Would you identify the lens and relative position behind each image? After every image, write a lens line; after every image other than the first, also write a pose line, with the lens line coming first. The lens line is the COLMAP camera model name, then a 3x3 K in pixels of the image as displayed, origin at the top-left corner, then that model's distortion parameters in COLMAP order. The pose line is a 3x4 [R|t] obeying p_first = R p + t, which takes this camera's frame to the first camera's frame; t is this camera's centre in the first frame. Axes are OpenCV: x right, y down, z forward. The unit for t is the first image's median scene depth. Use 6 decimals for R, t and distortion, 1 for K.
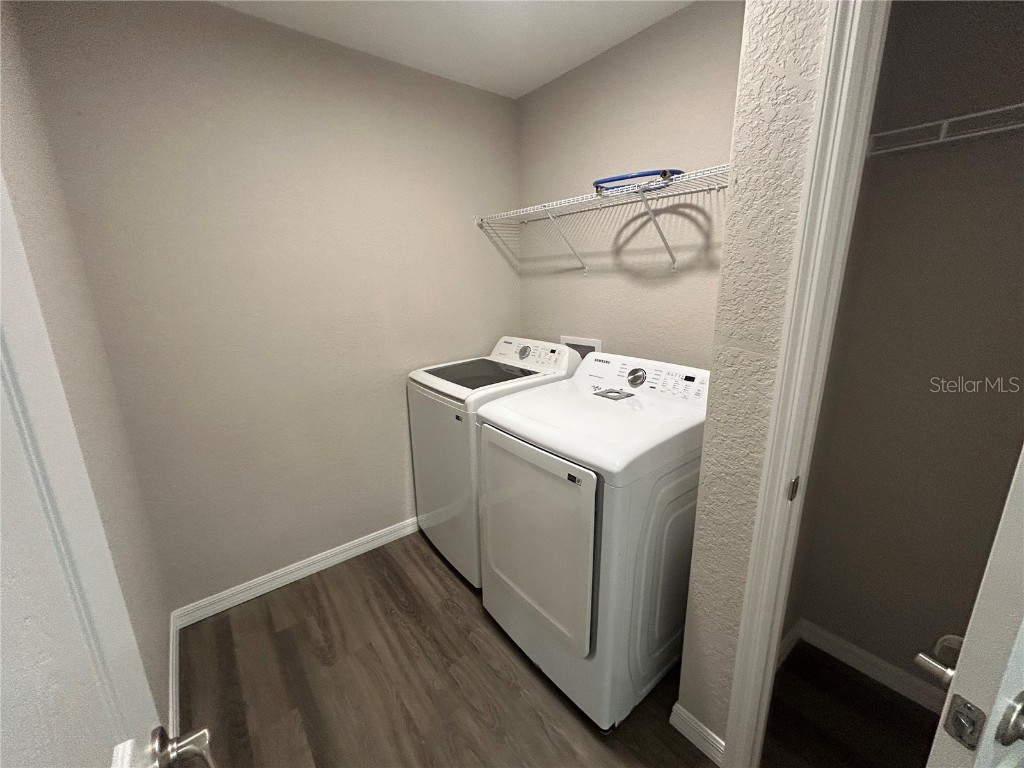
lens RADIAL K [[412.0, 0, 509.9], [0, 412.0, 385.4], [0, 0, 1]] dist [0.000169, 0.000681]
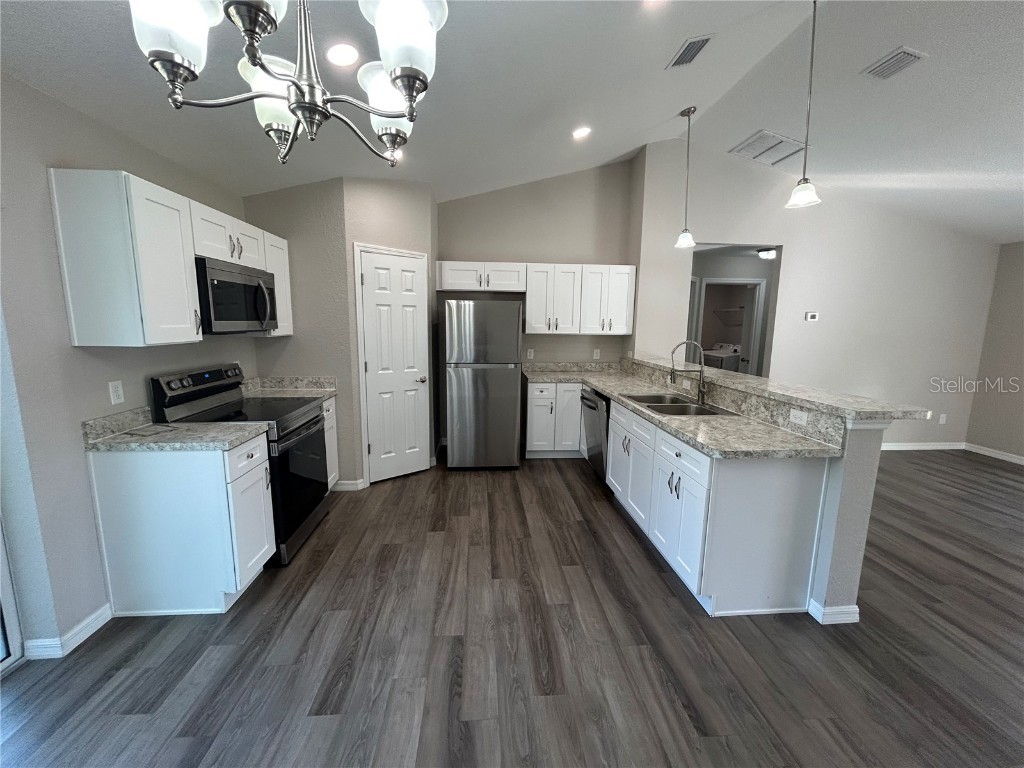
lens RADIAL K [[406.6, 0, 512.0], [0, 406.6, 384.0], [0, 0, 1]] dist [0.000235, 0.000140]
pose [[0.826370, 0.113977, -0.551473, 0.557599], [-0.163596, 0.985657, -0.041432, 0.743367], [0.538841, 0.124457, 0.833163, -3.158262]]
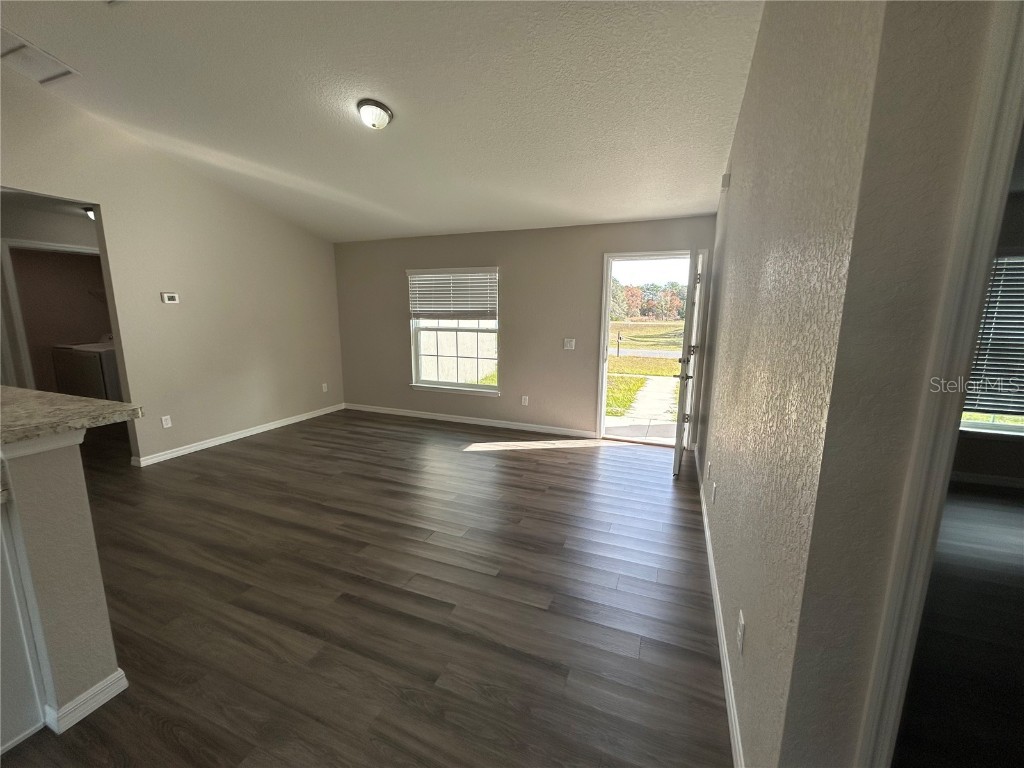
lens RADIAL K [[412.7, 0, 503.5], [0, 412.7, 384.1], [0, 0, 1]] dist [-0.000282, 0.000197]
pose [[0.873854, -0.062997, 0.482090, 1.059857], [0.099280, 0.993798, -0.050094, 0.675721], [-0.475944, 0.091637, 0.874688, -2.878167]]
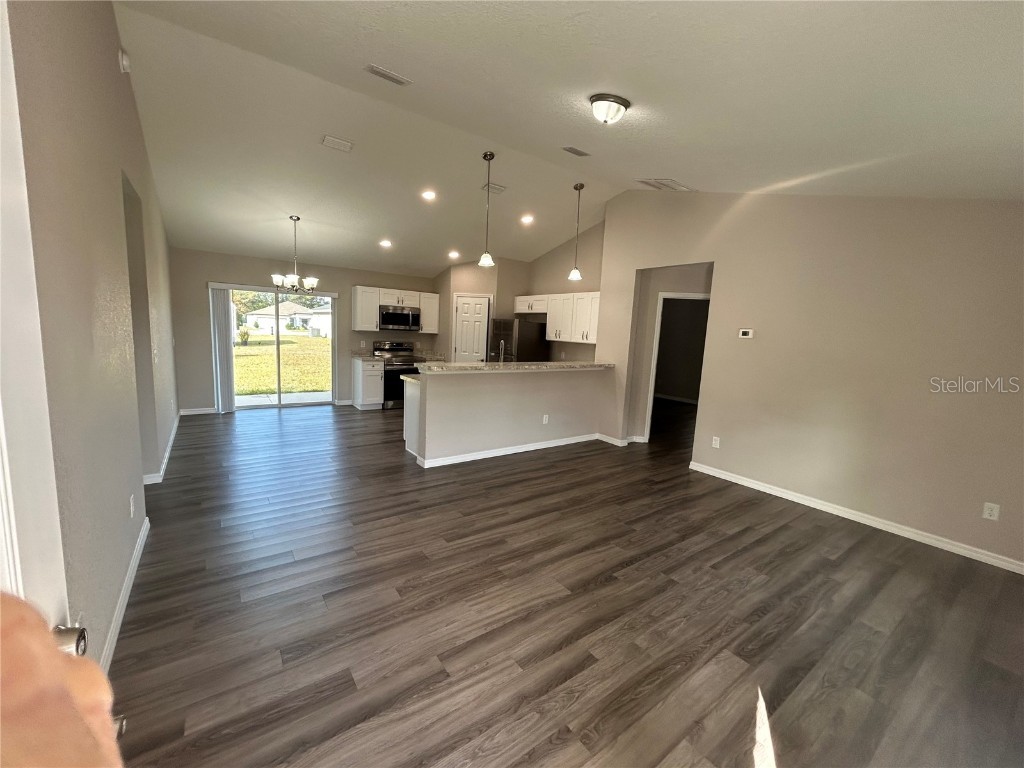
lens RADIAL K [[412.0, 0, 509.9], [0, 412.0, 385.4], [0, 0, 1]] dist [0.000169, 0.000681]
pose [[-0.048368, 0.150079, -0.987490, 2.787636], [-0.290146, 0.943905, 0.157666, 0.275981], [0.955759, 0.294142, -0.002110, -1.486736]]
